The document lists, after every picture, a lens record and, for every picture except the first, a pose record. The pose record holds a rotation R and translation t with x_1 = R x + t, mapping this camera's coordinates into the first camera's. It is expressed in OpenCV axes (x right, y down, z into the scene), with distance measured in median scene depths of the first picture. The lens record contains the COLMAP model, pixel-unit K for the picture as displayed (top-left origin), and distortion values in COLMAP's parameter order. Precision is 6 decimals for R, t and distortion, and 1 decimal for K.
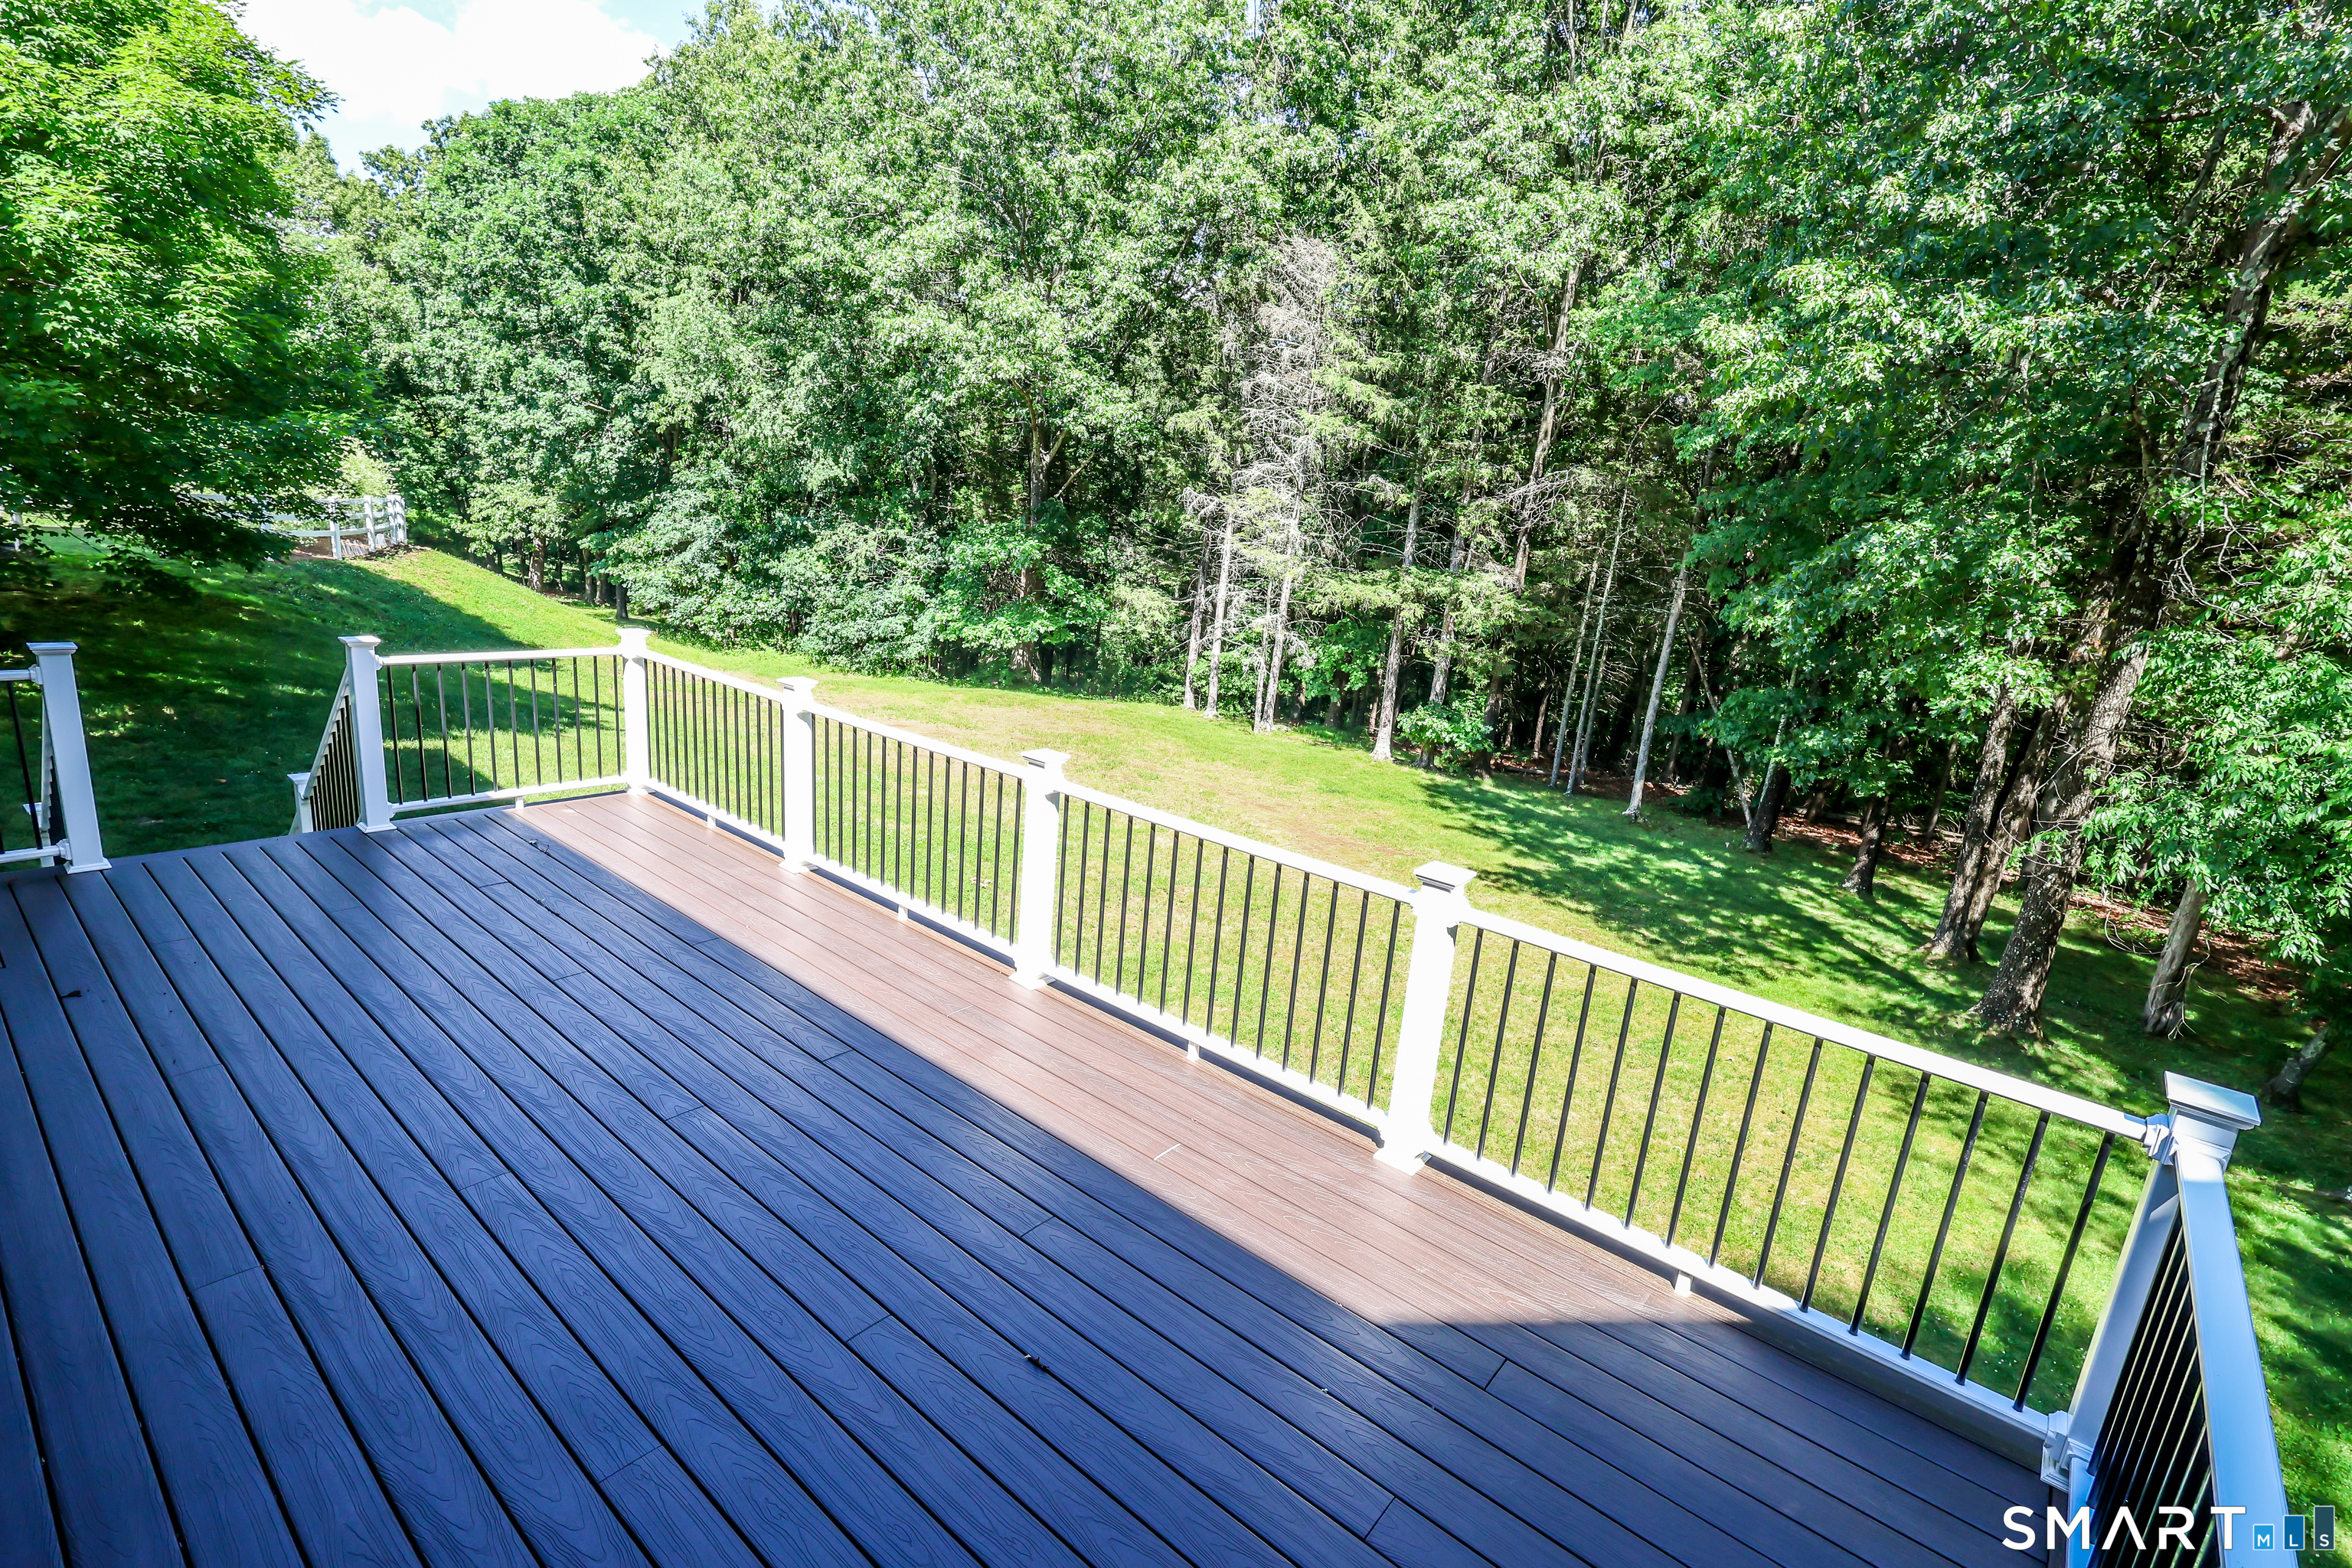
lens RADIAL K [[1095.2, 0, 1184.8], [0, 1095.2, 785.8], [0, 0, 1]] dist [-0.003247, 0.000686]
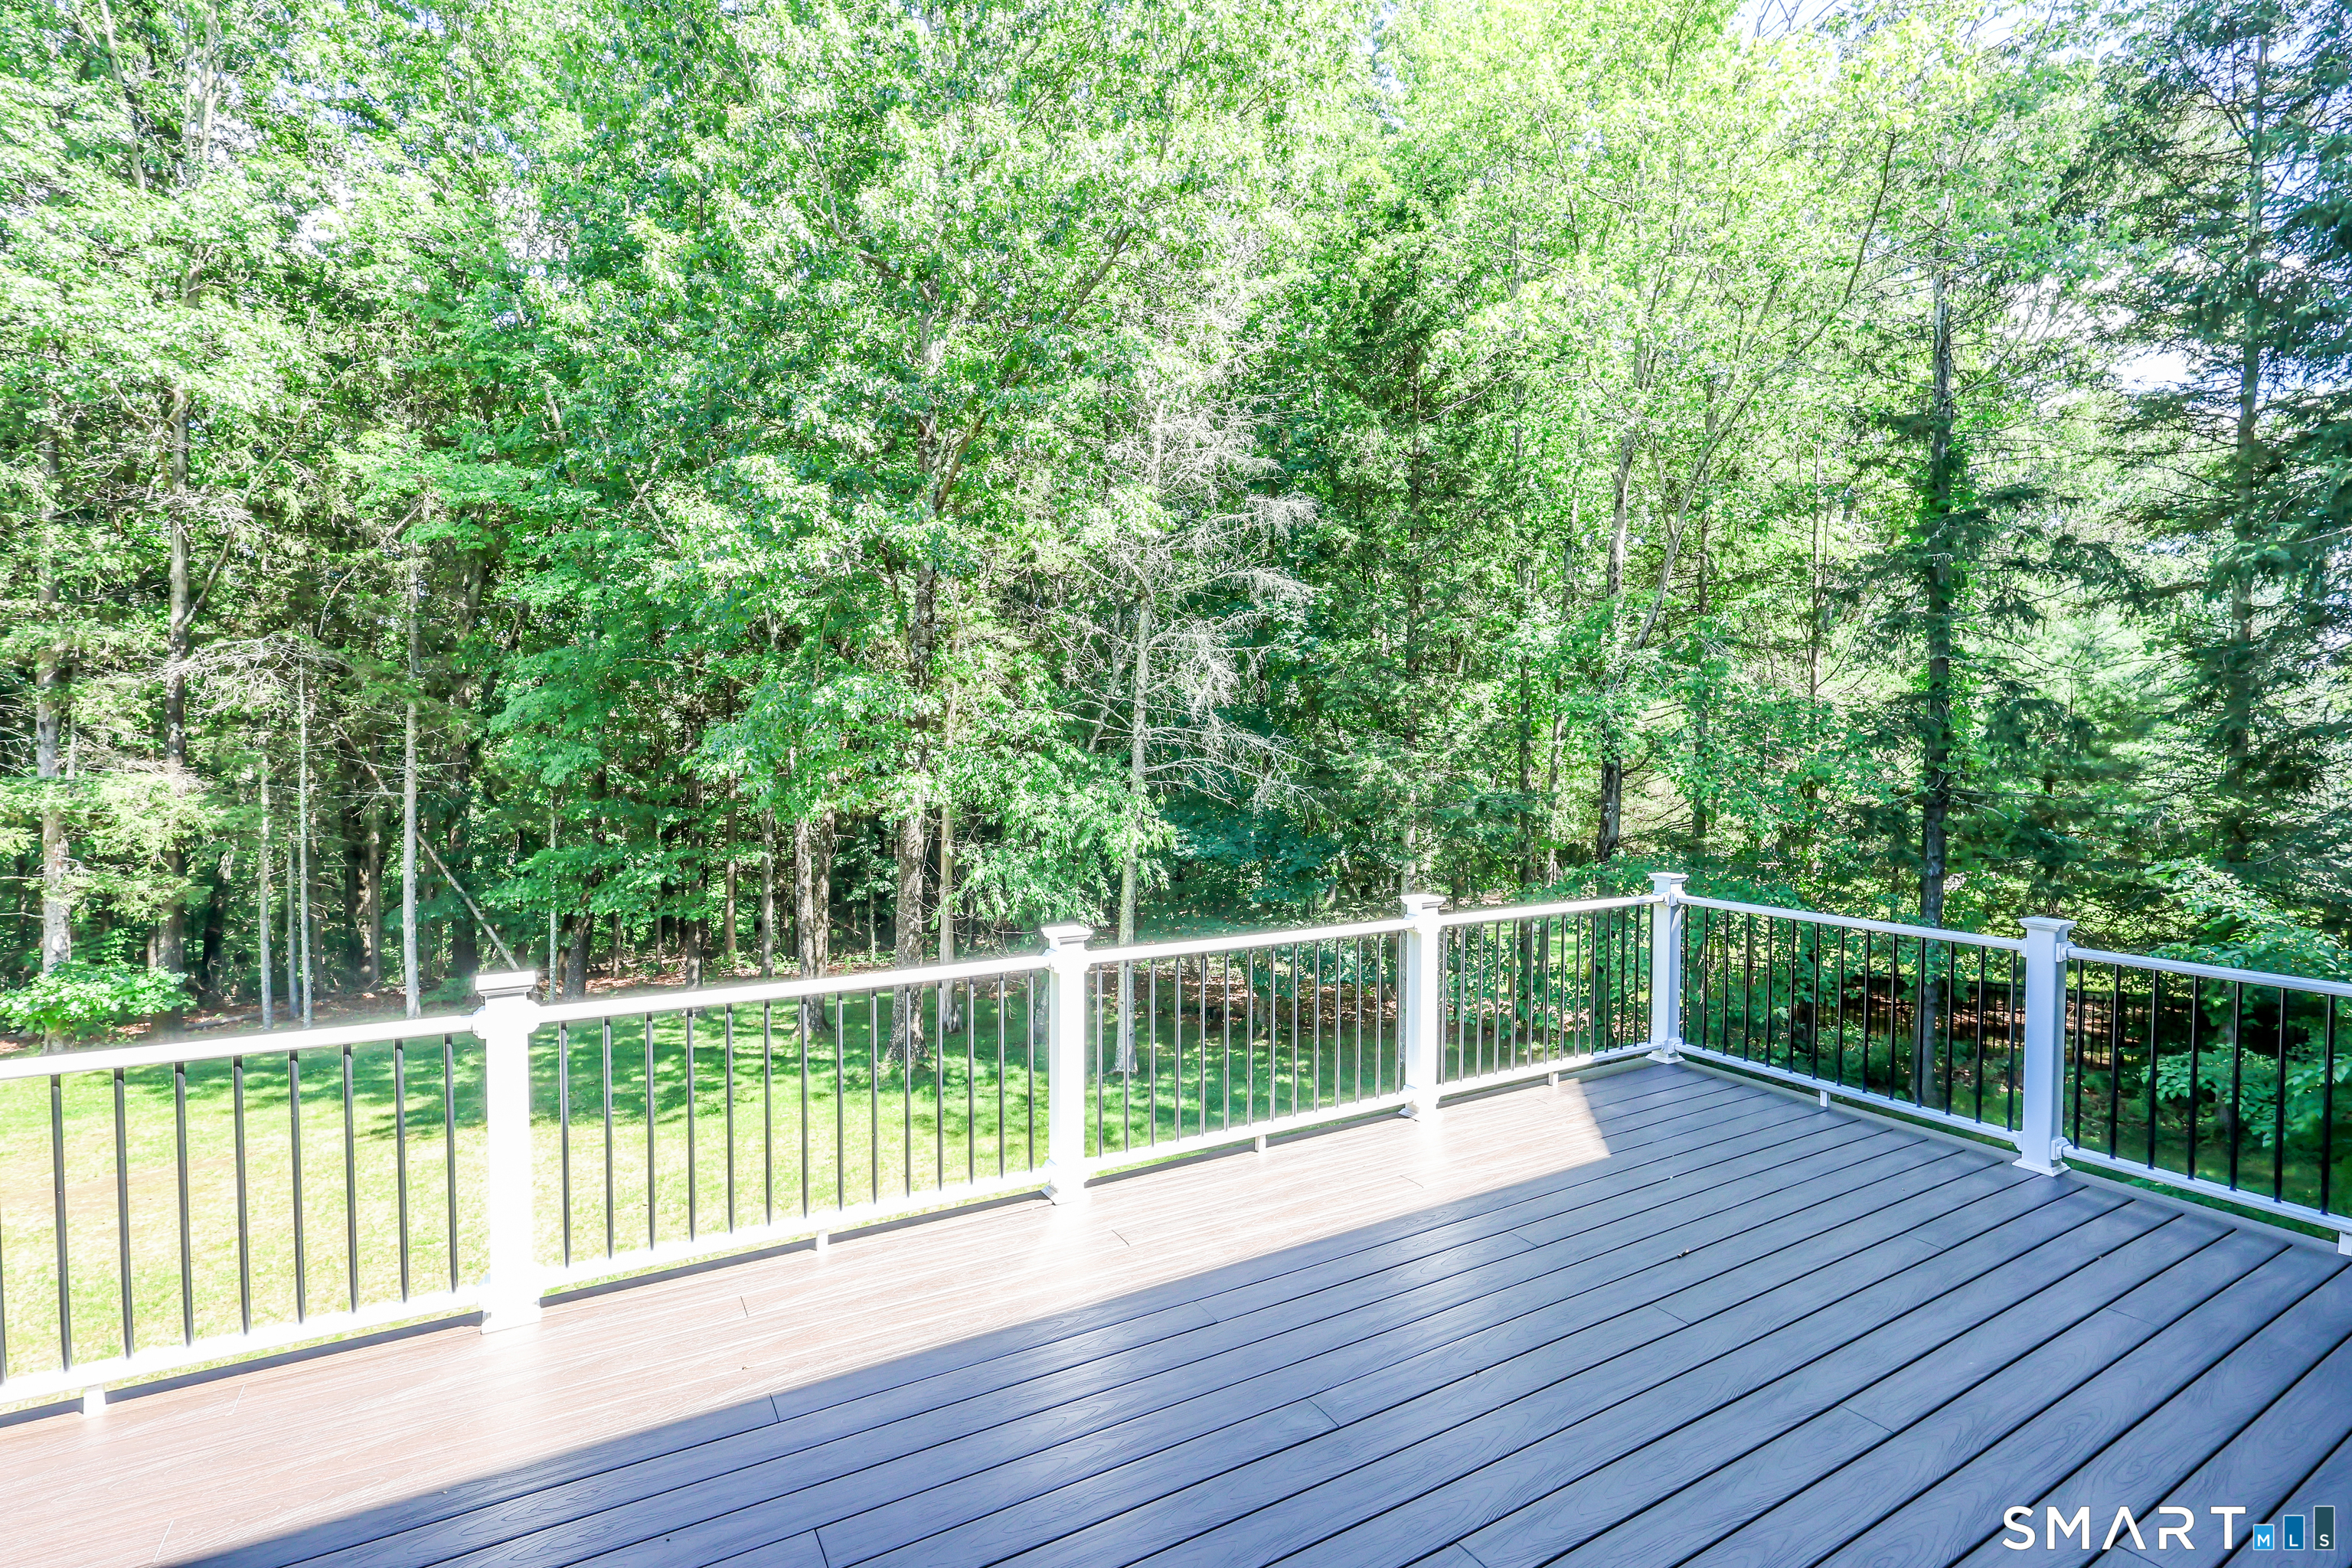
lens RADIAL K [[1095.2, 0, 1184.7], [0, 1095.2, 778.9], [0, 0, 1]] dist [-0.003247, 0.000686]
pose [[0.340539, -0.116335, 0.933006, -0.244082], [0.260030, 0.965265, 0.025449, -0.036836], [-0.903558, 0.233943, 0.358961, 0.154328]]
